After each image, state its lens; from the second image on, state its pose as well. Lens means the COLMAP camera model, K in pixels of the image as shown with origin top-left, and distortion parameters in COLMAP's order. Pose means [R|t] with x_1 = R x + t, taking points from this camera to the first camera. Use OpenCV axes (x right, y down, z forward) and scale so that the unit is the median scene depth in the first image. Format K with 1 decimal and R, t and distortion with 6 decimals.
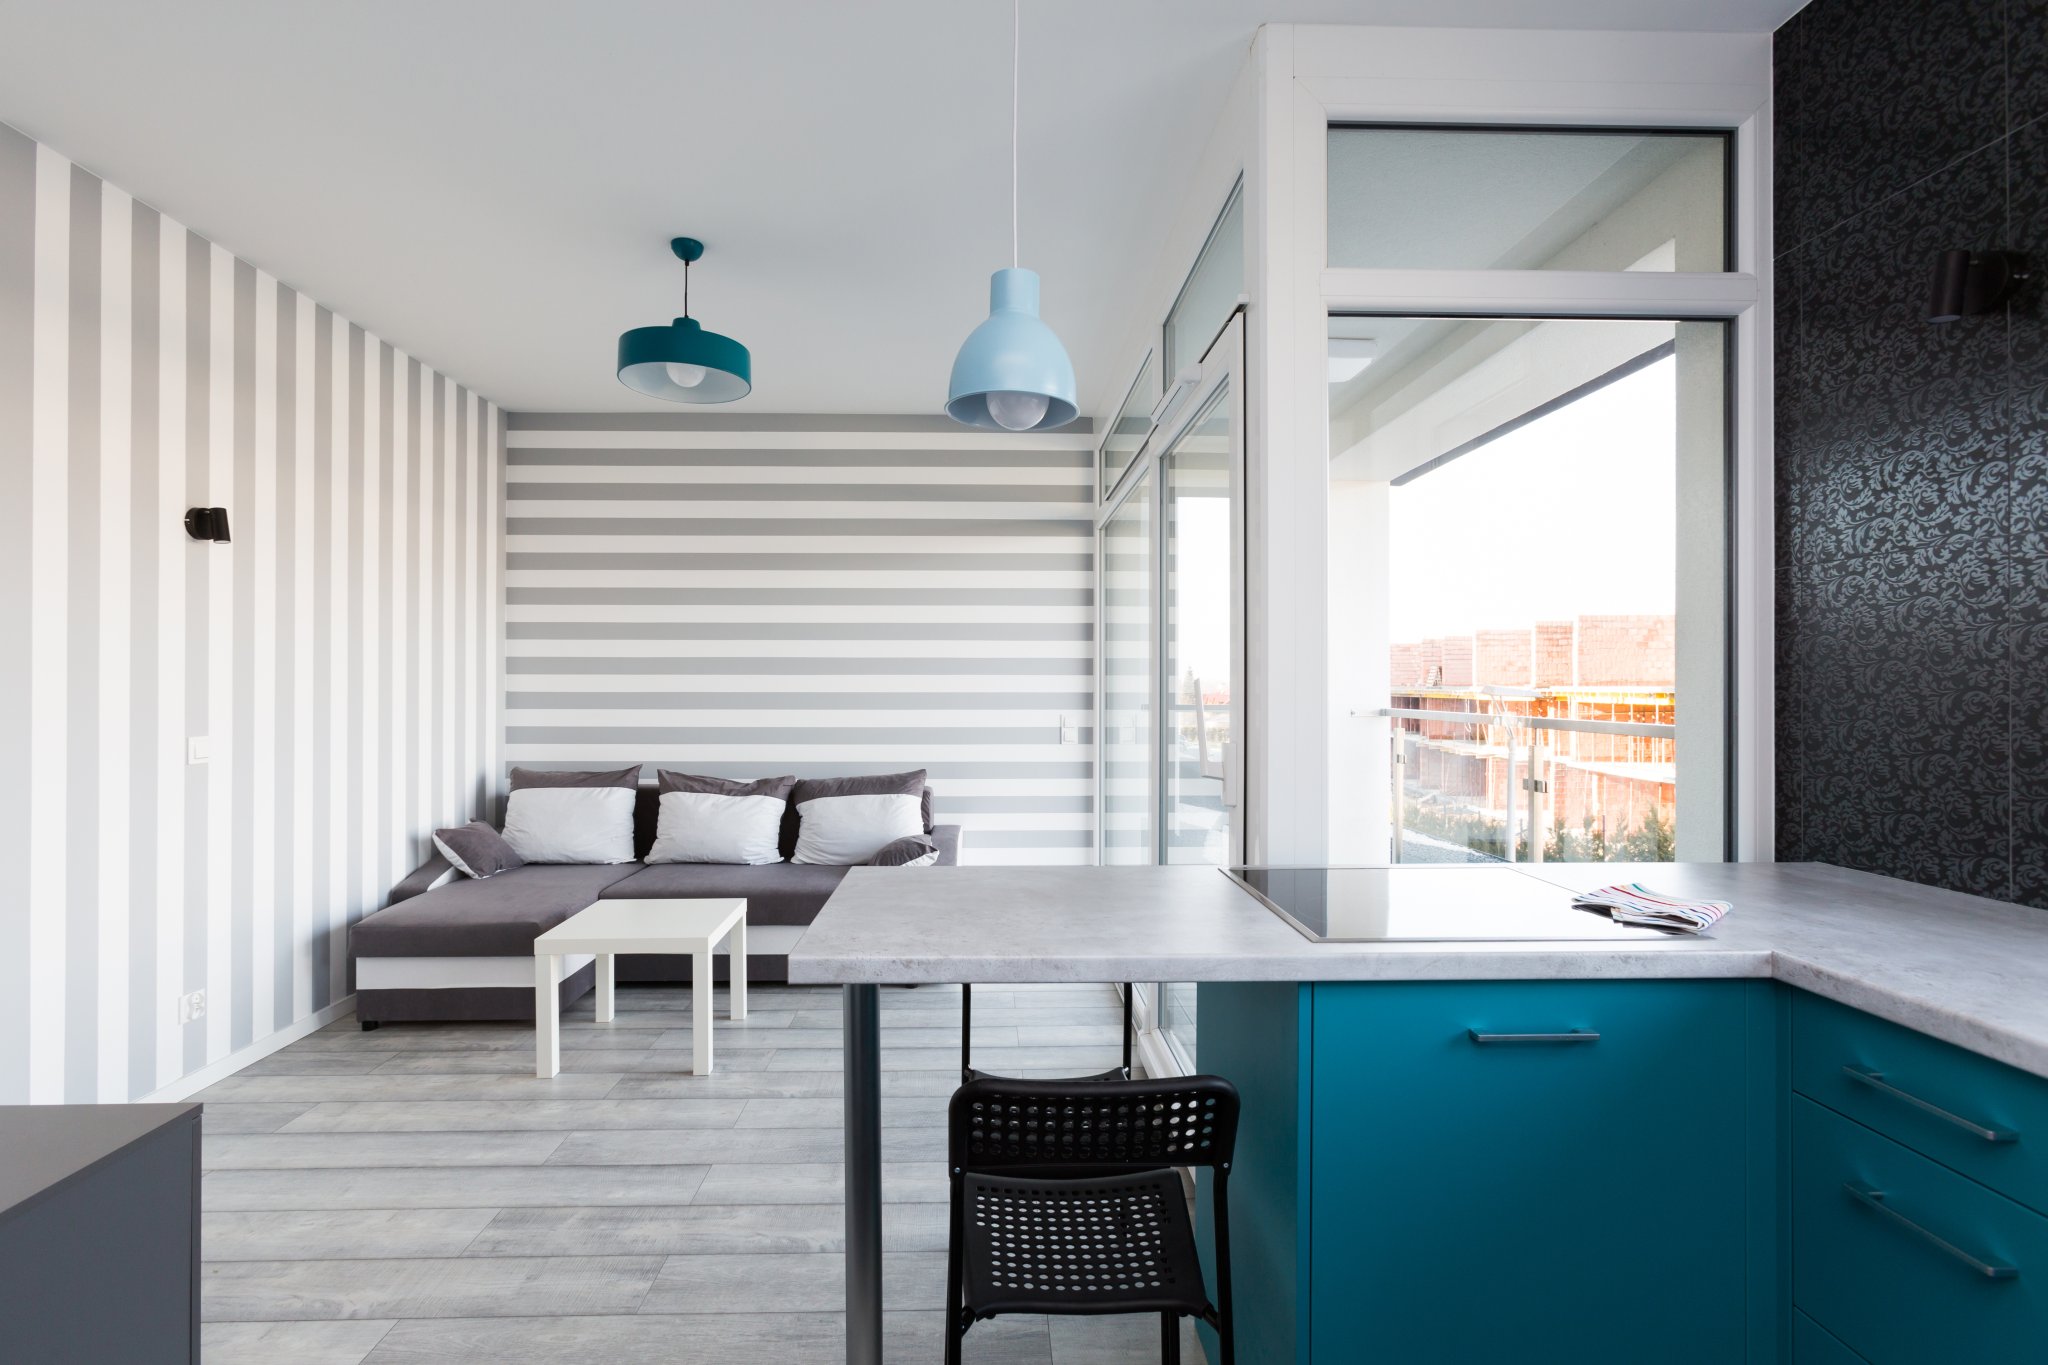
lens RADIAL K [[925.7, 0, 1006.8], [0, 925.7, 682.4], [0, 0, 1]] dist [-0.020183, 0.000638]
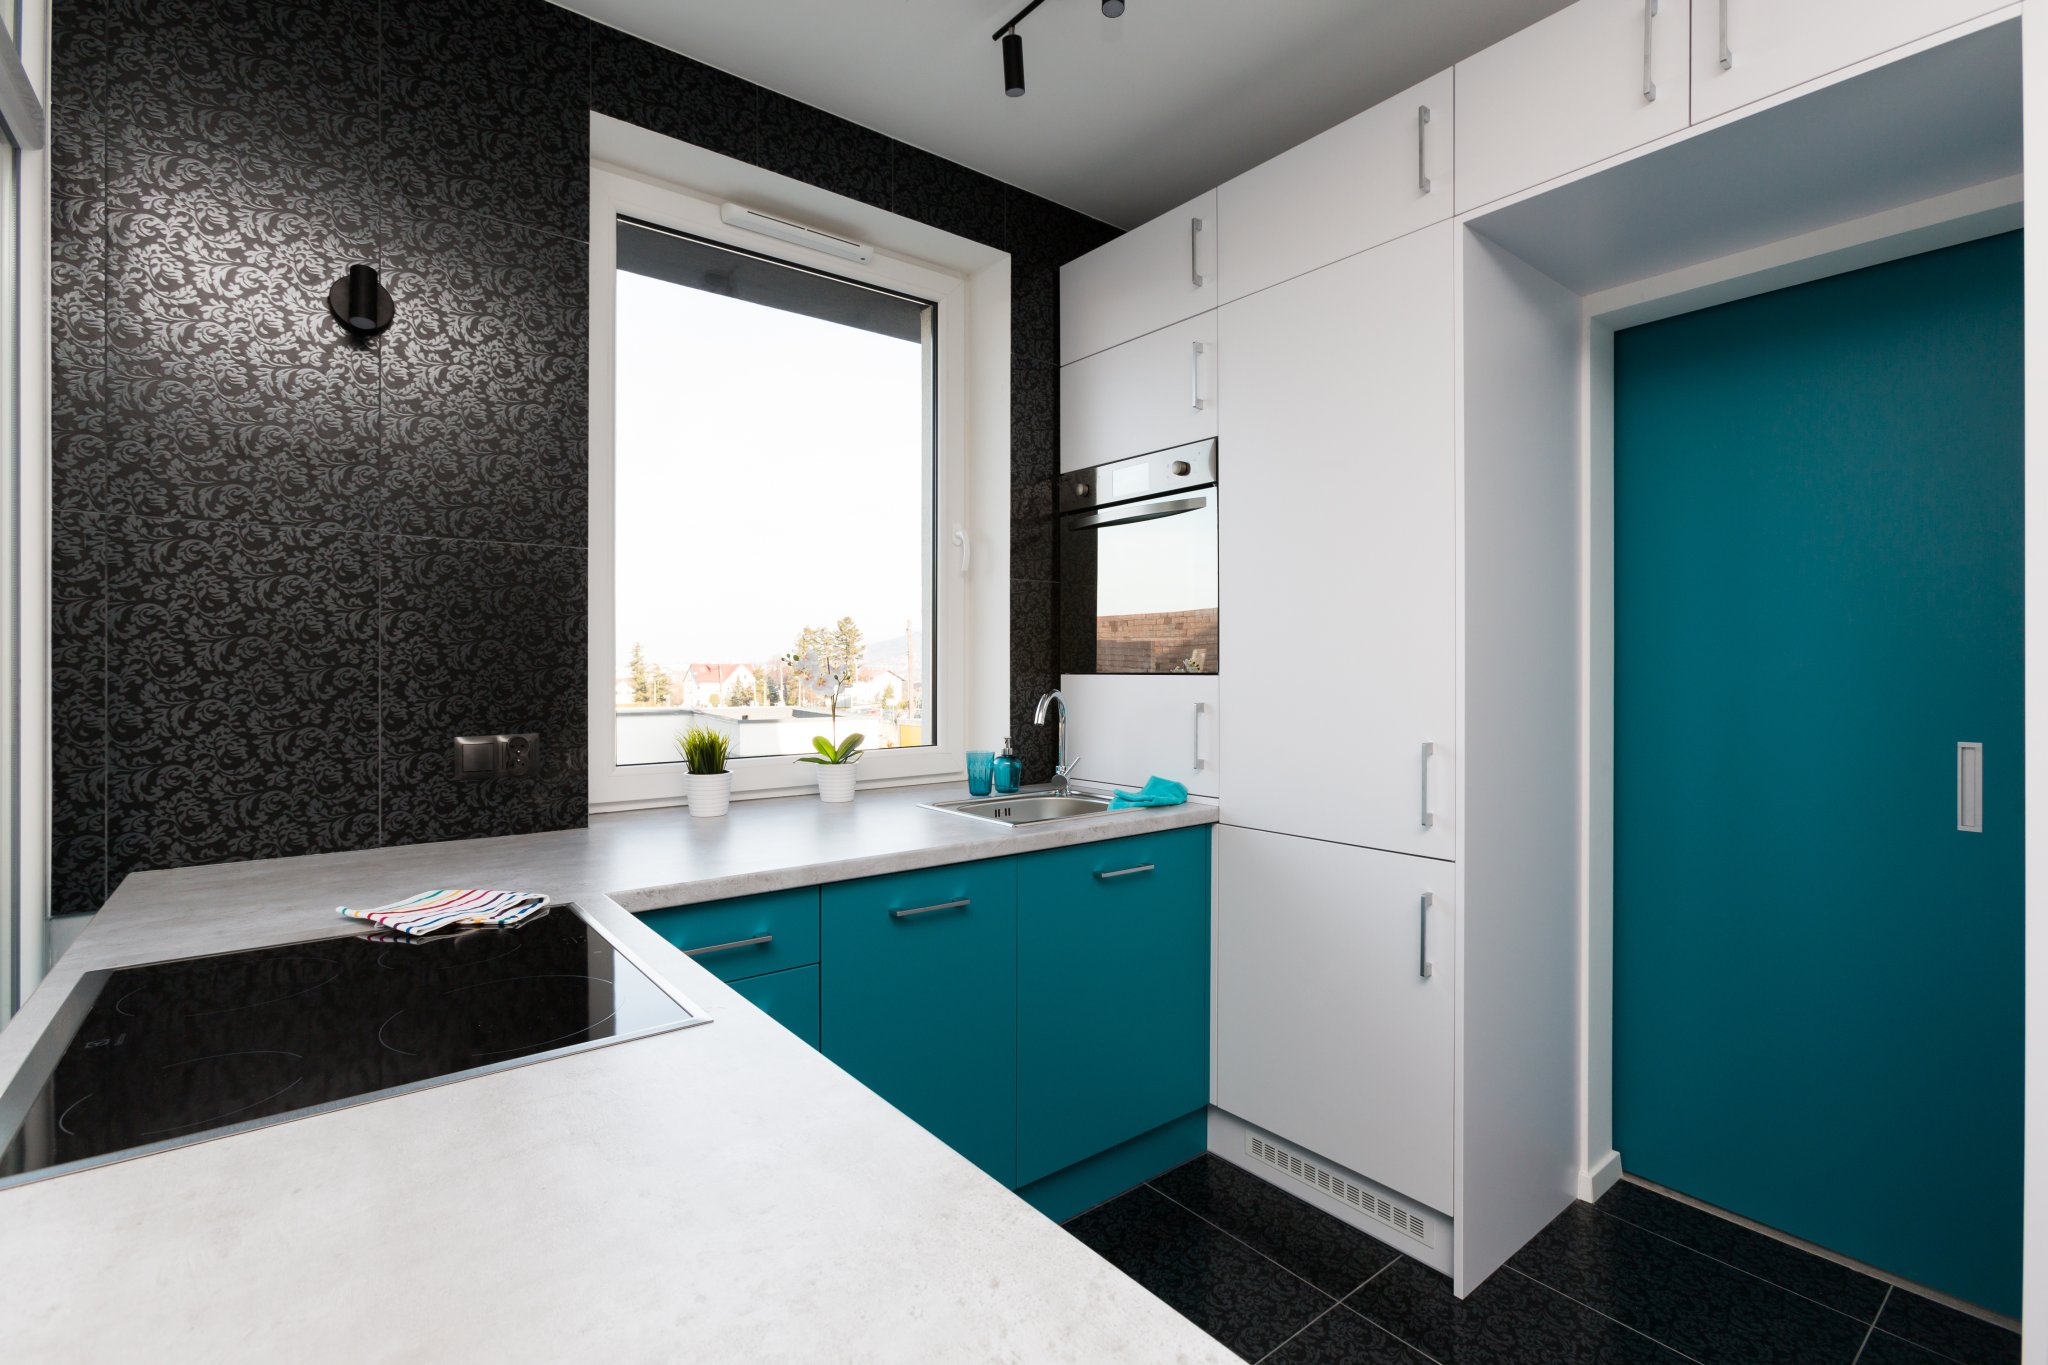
lens RADIAL K [[925.7, 0, 1026.6], [0, 925.7, 683.5], [0, 0, 1]] dist [-0.020183, 0.000638]
pose [[-0.615150, -0.024486, 0.788030, -0.324835], [-0.009509, 0.999675, 0.023639, -0.005062], [-0.788353, 0.007049, -0.615183, 1.031800]]
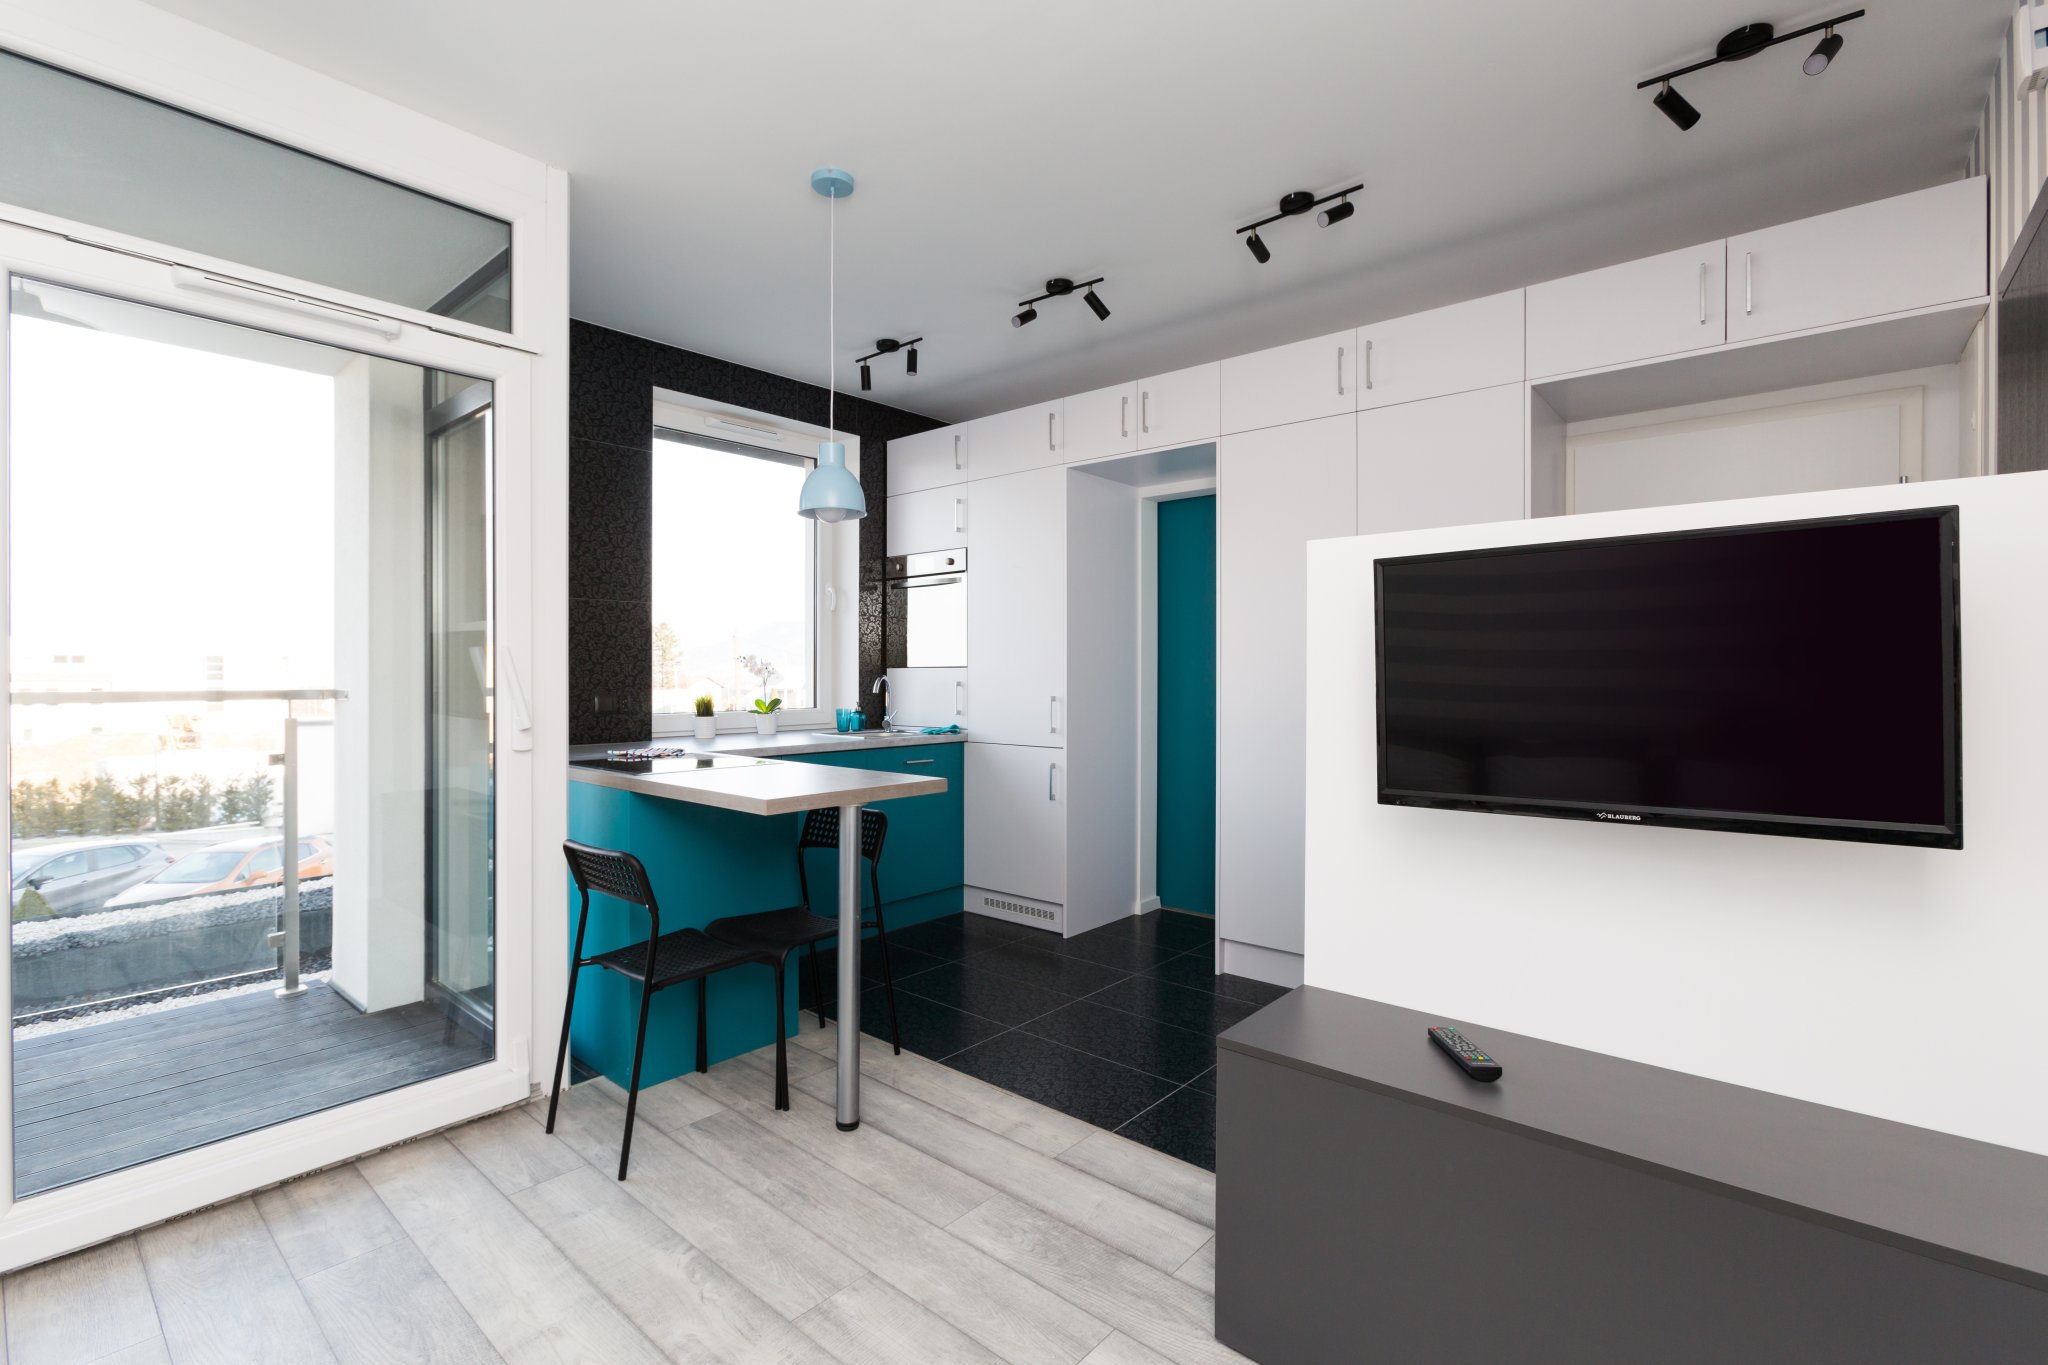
lens RADIAL K [[925.7, 0, 1032.0], [0, 925.7, 661.0], [0, 0, 1]] dist [-0.020183, 0.000638]
pose [[-0.755093, -0.000943, 0.655617, -1.435183], [-0.010530, 0.999887, -0.010690, 0.023009], [-0.655533, -0.014976, -0.755018, 1.969519]]
